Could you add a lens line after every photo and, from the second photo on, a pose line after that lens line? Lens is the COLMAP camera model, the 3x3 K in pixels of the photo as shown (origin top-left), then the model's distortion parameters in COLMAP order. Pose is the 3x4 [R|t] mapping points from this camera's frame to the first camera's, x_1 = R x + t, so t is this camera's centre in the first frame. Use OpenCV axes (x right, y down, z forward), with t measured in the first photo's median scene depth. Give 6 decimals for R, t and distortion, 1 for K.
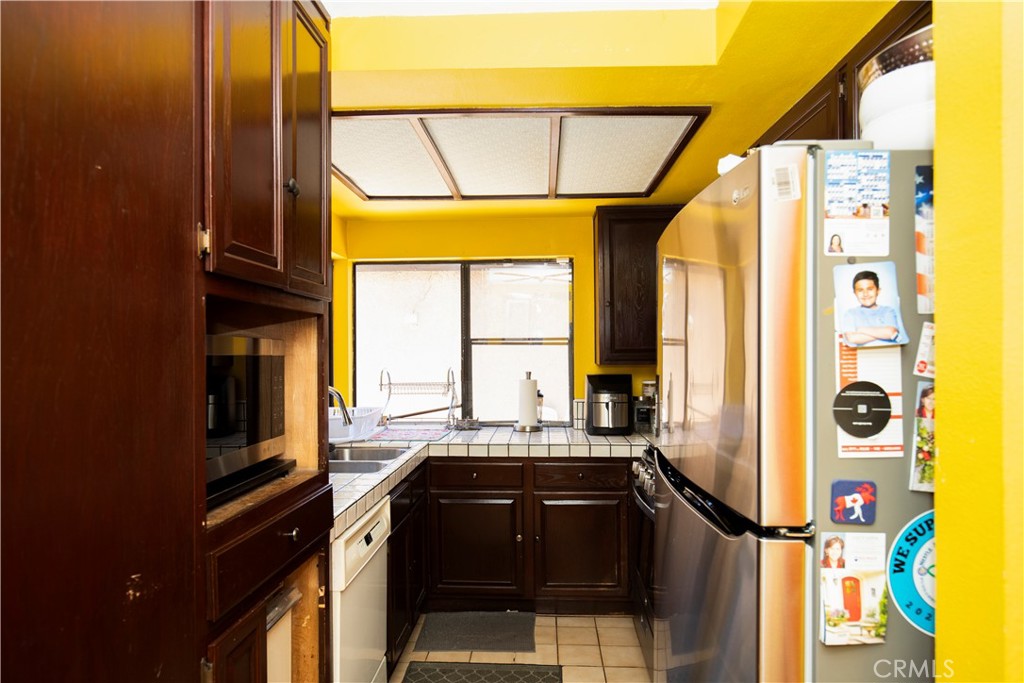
lens RADIAL K [[652.2, 0, 515.6], [0, 652.2, 348.7], [0, 0, 1]] dist [-0.003190, -0.000229]
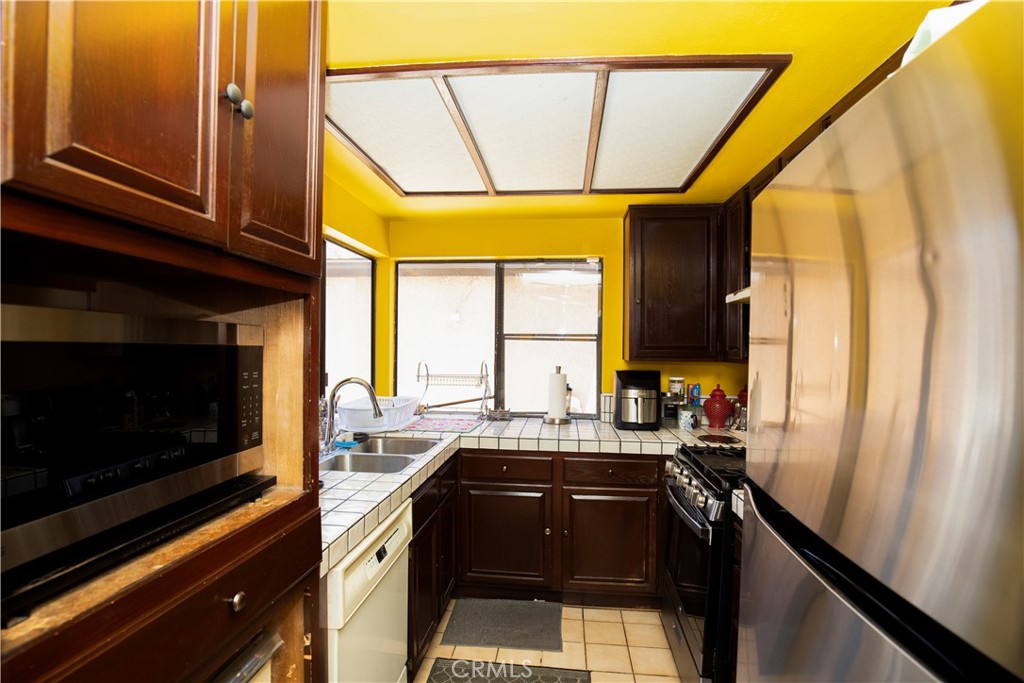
lens RADIAL K [[469.3, 0, 516.6], [0, 469.3, 344.8], [0, 0, 1]] dist [-0.018563, 0.000650]
pose [[0.998543, 0.015605, -0.051652, -0.009784], [-0.015648, 0.999877, -0.000428, 0.002632], [0.051639, 0.001236, 0.998665, 0.278580]]
